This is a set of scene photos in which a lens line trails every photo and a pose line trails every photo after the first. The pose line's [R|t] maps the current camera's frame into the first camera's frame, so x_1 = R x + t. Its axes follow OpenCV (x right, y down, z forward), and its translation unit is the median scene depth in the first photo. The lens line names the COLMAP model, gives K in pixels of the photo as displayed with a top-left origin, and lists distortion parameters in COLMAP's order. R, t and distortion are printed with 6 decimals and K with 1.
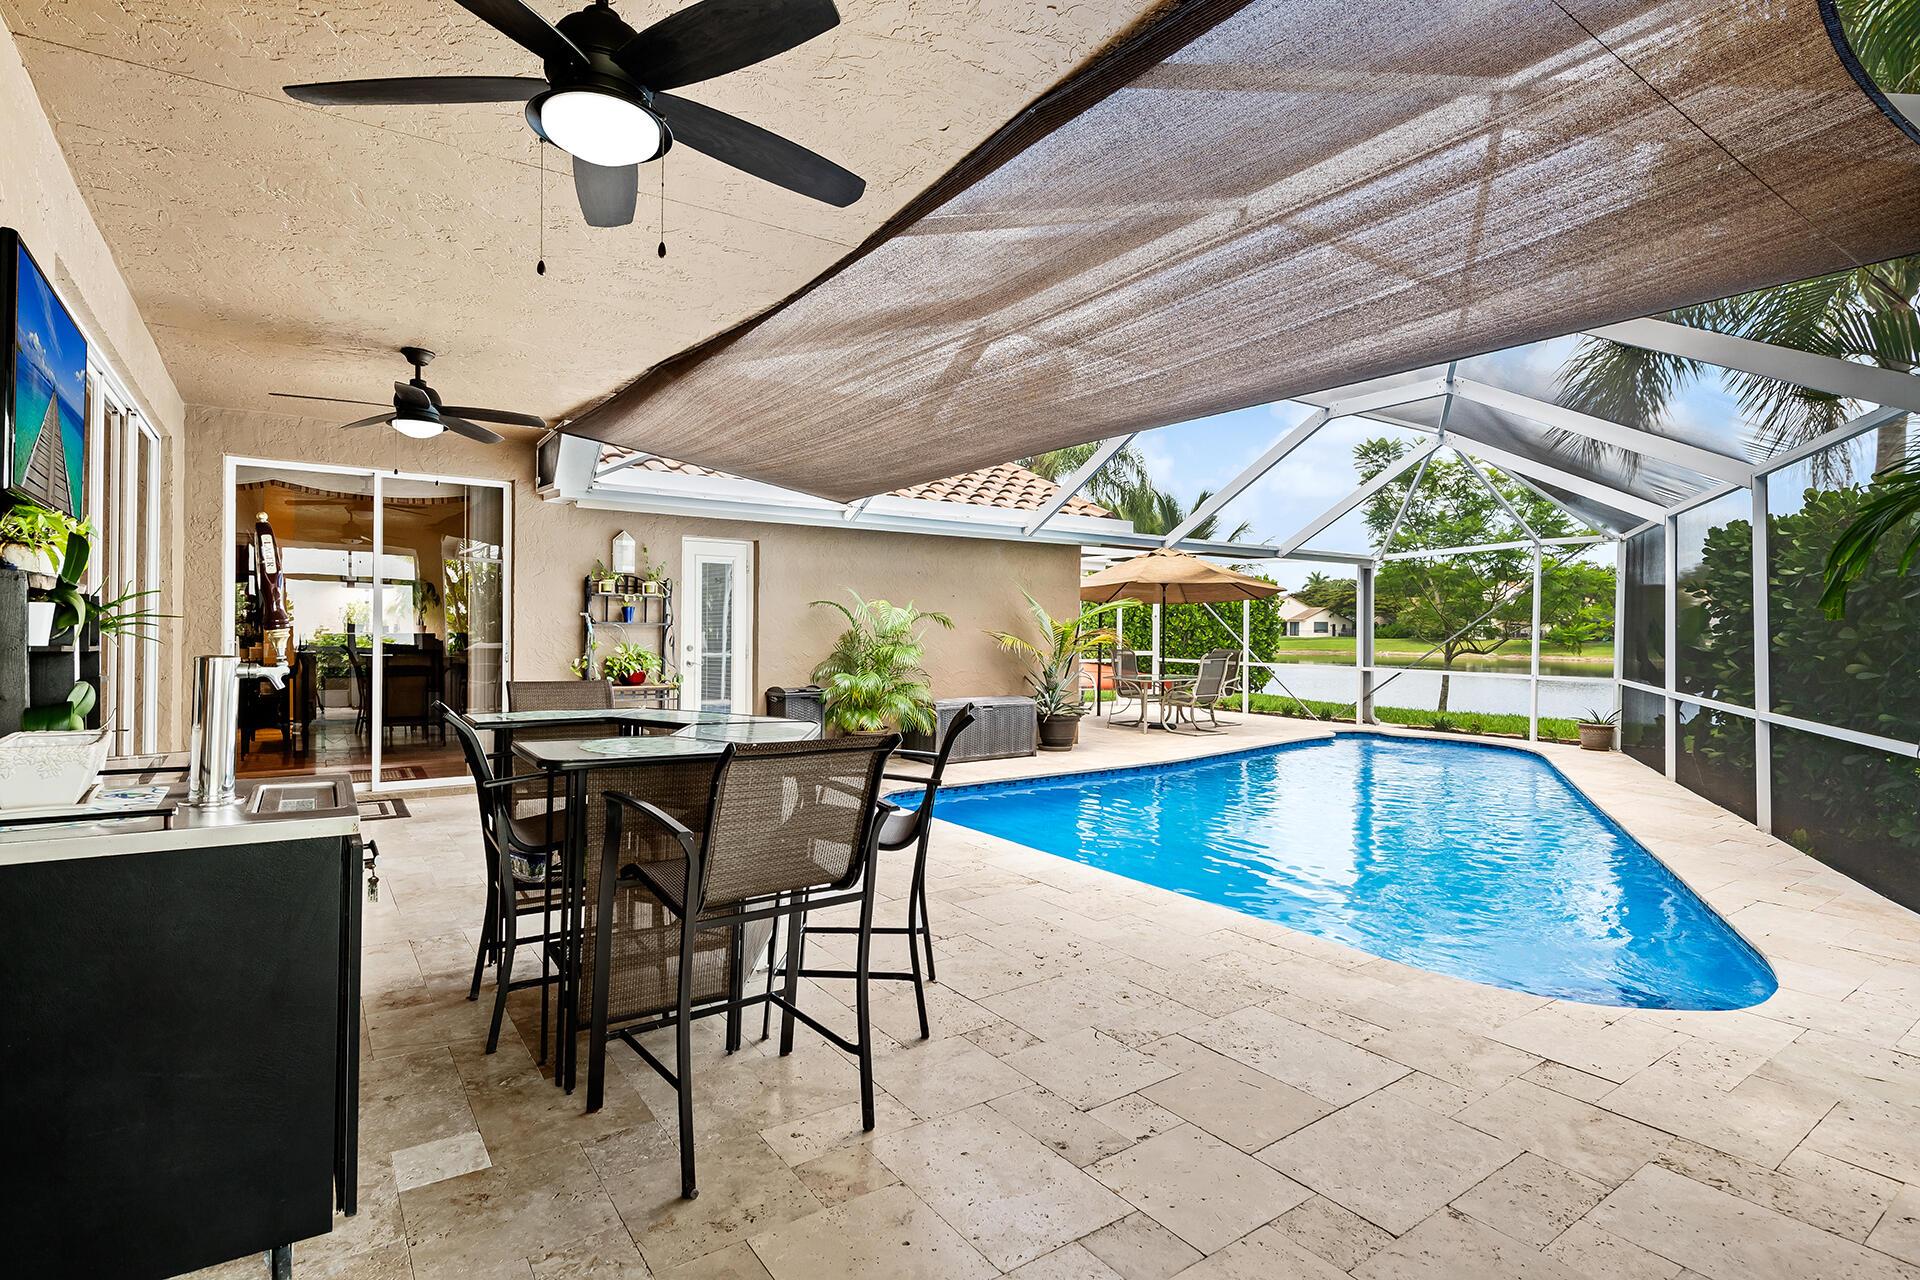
lens RADIAL K [[924.9, 0, 966.0], [0, 924.9, 638.2], [0, 0, 1]] dist [0.000947, 0.000259]
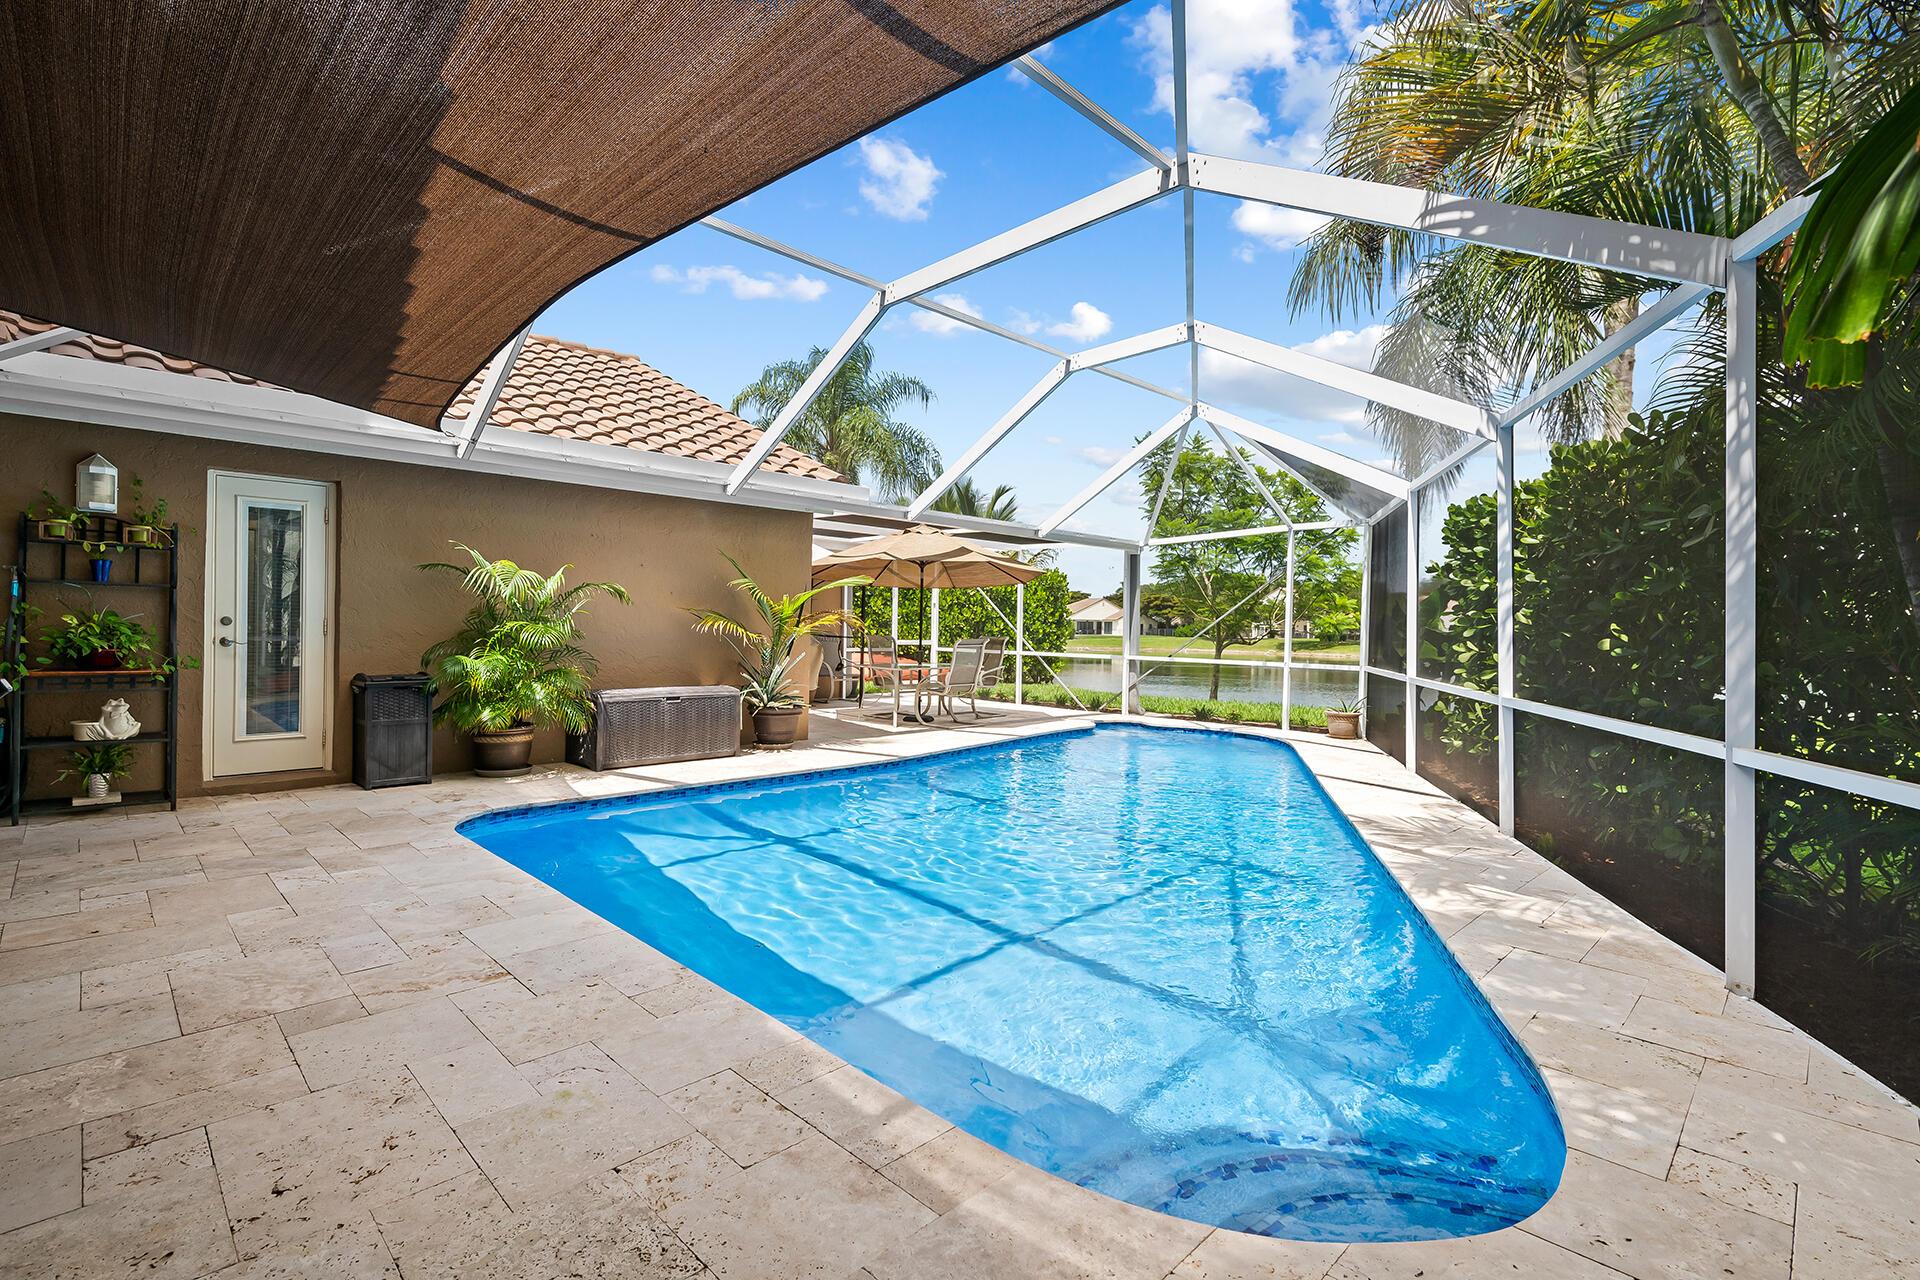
lens RADIAL K [[860.0, 0, 964.2], [0, 860.0, 643.8], [0, 0, 1]] dist [0.004253, -0.000517]
pose [[0.985237, 0.004390, 0.171139, 0.136683], [-0.005927, 0.999947, 0.008471, 0.016185], [-0.171093, -0.009360, 0.985210, 0.180682]]
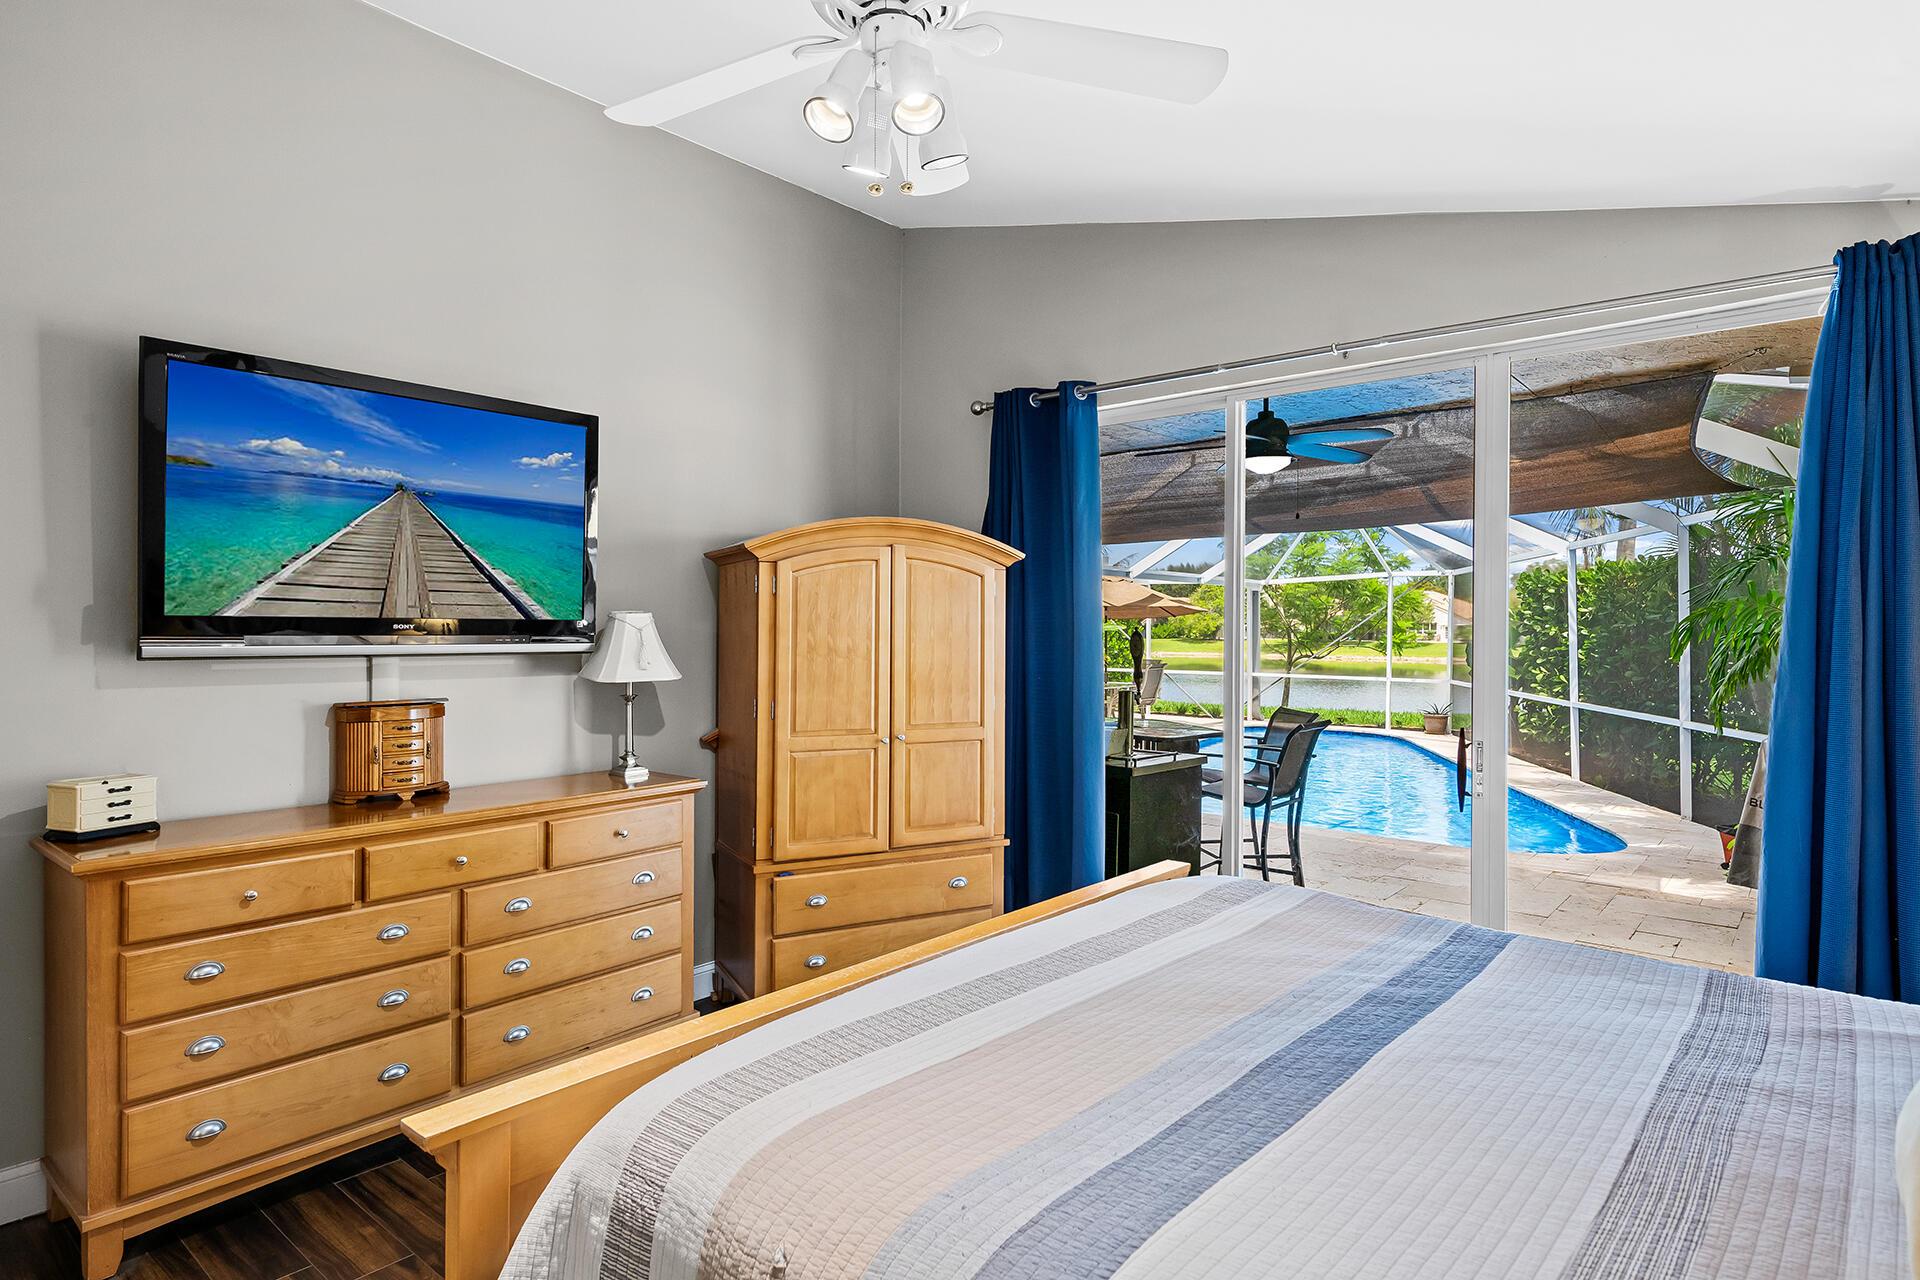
lens RADIAL K [[1048.5, 0, 954.6], [0, 1048.5, 640.9], [0, 0, 1]] dist [-0.000093, -0.000342]
pose [[0.966786, -0.009993, 0.255390, -0.371466], [0.009497, 0.999950, 0.003175, -0.023628], [-0.255409, -0.000644, 0.966833, -0.271309]]
